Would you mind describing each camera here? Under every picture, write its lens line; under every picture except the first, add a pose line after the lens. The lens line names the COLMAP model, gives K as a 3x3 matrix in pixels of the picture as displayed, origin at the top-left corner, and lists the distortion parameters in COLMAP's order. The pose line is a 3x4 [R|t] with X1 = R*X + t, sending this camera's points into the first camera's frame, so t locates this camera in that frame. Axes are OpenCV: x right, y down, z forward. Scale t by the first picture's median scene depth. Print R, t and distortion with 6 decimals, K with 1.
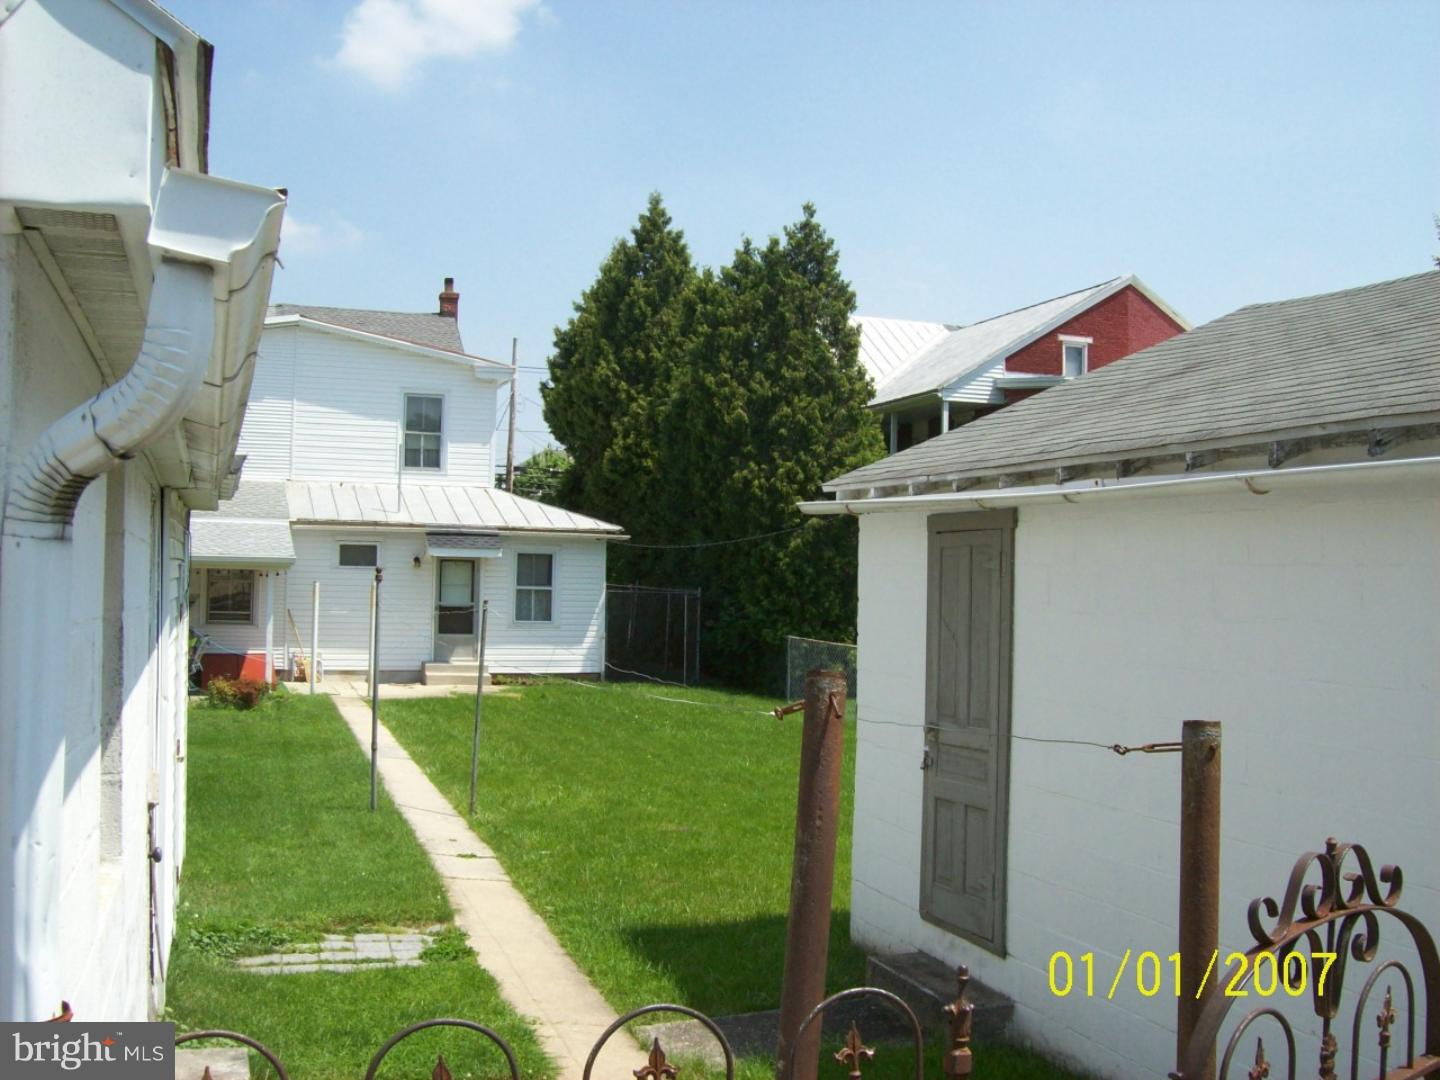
lens RADIAL K [[1551.4, 0, 681.1], [0, 1551.4, 520.6], [0, 0, 1]] dist [-0.138834, 0.000000]
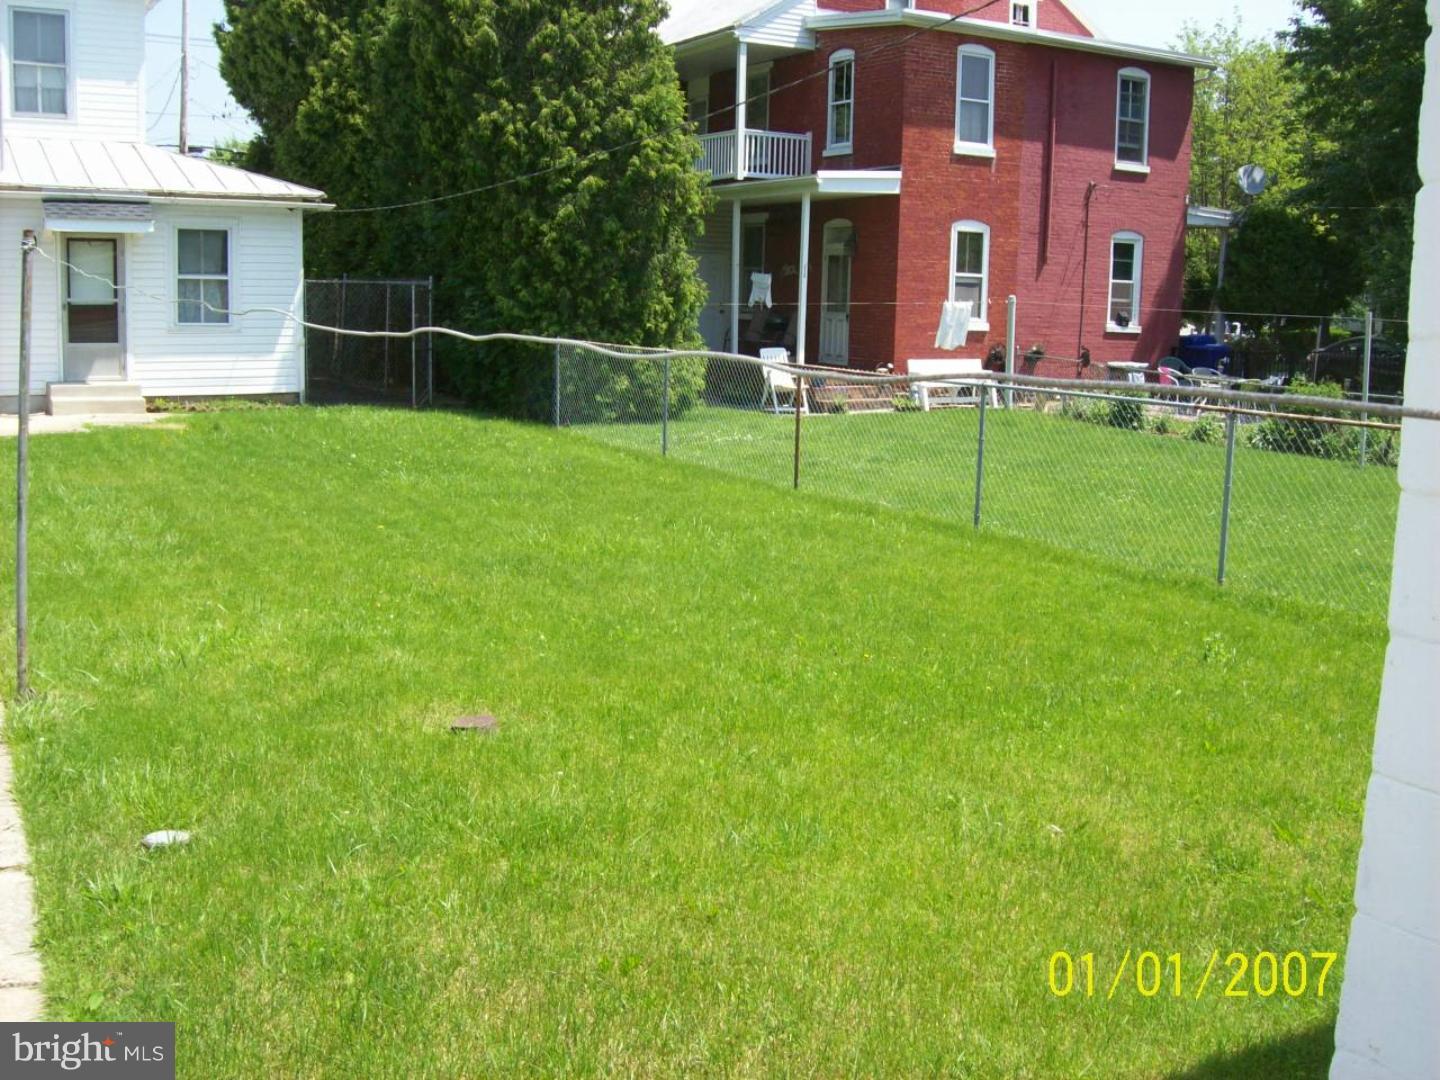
lens RADIAL K [[1551.4, 0, 715.1], [0, 1551.4, 533.8], [0, 0, 1]] dist [-0.138834, 0.000000]
pose [[0.978196, -0.029537, 0.205573, -0.010572], [-0.009681, 0.982274, 0.187202, 0.026137], [-0.207459, -0.185110, 0.960570, 0.248427]]
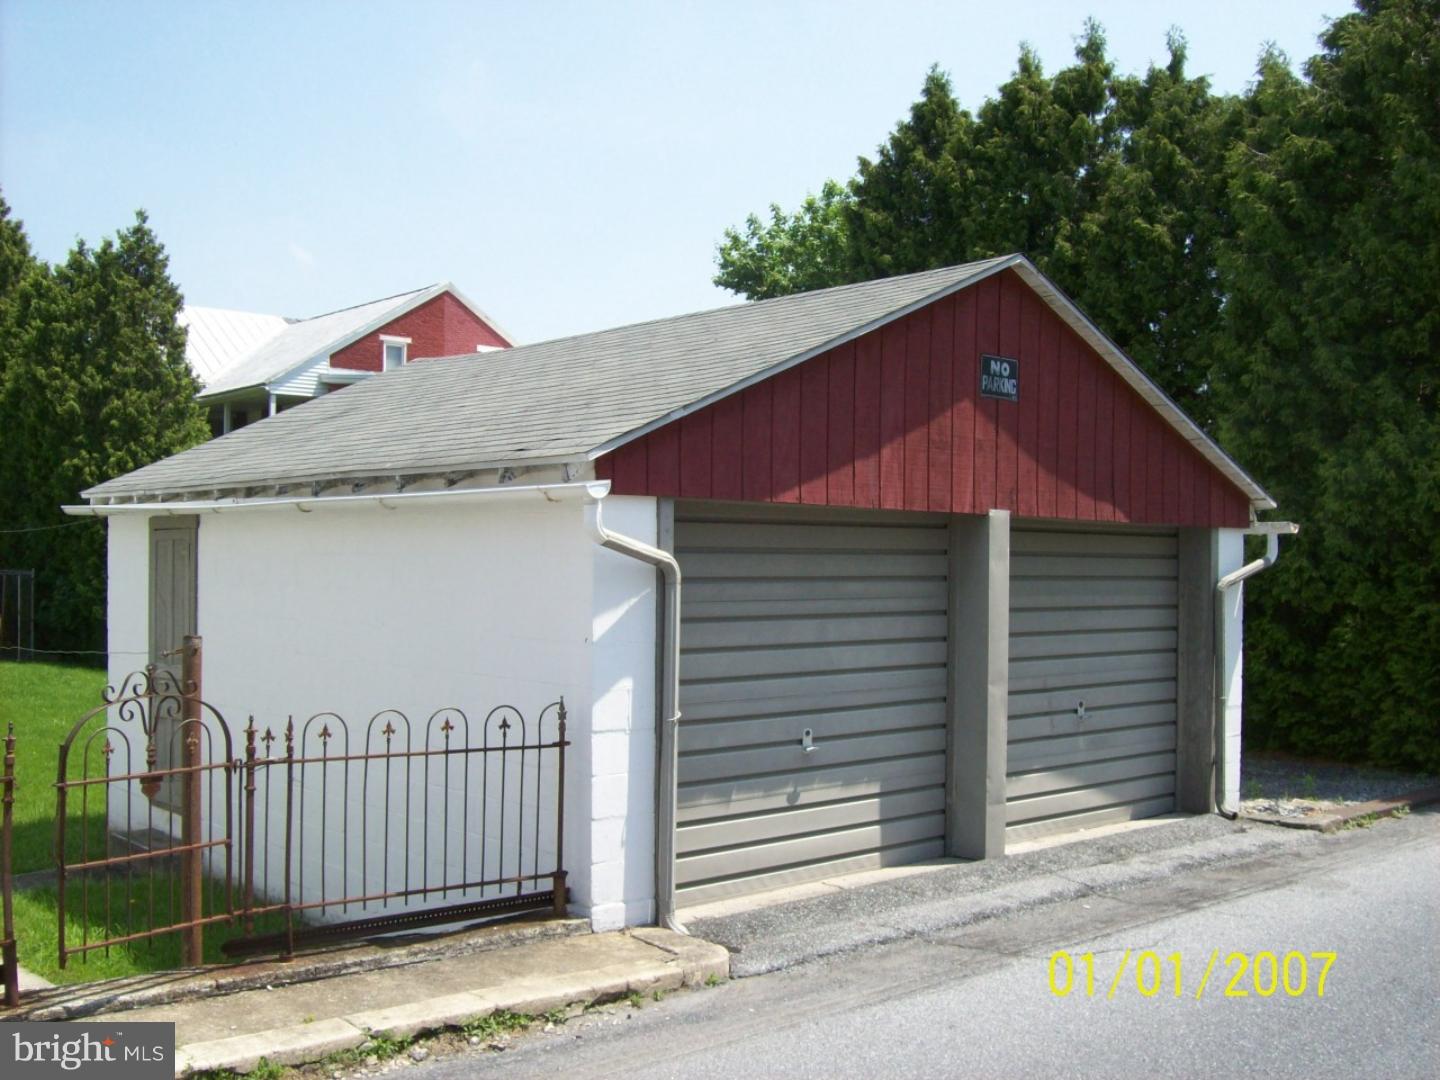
lens RADIAL K [[1500.9, 0, 667.7], [0, 1500.9, 490.4], [0, 0, 1]] dist [-0.087469, 0.000000]
pose [[0.918970, -0.002852, 0.394317, 0.013214], [0.004645, 0.999983, -0.003594, -0.004682], [-0.394300, 0.005134, 0.918967, -0.096197]]
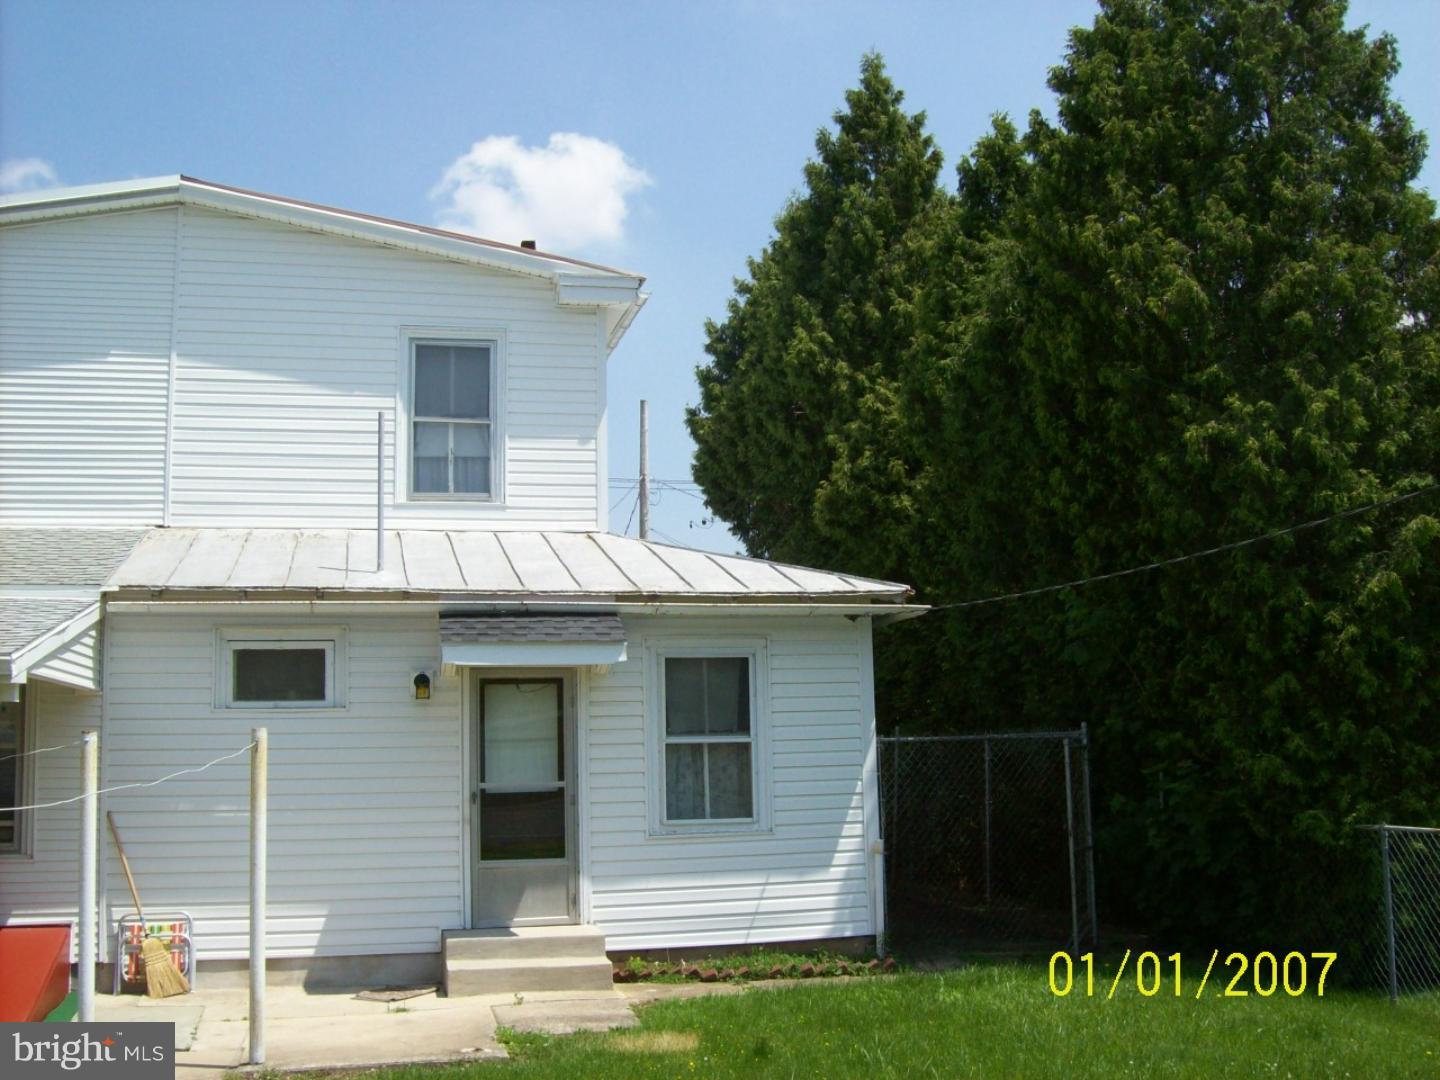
lens RADIAL K [[1551.4, 0, 717.3], [0, 1551.4, 533.9], [0, 0, 1]] dist [-0.138834, 0.000000]
pose [[0.996790, -0.052883, -0.060112, -0.064898], [0.046169, 0.993072, -0.108061, 0.033943], [0.065410, 0.104939, 0.992325, 0.584229]]
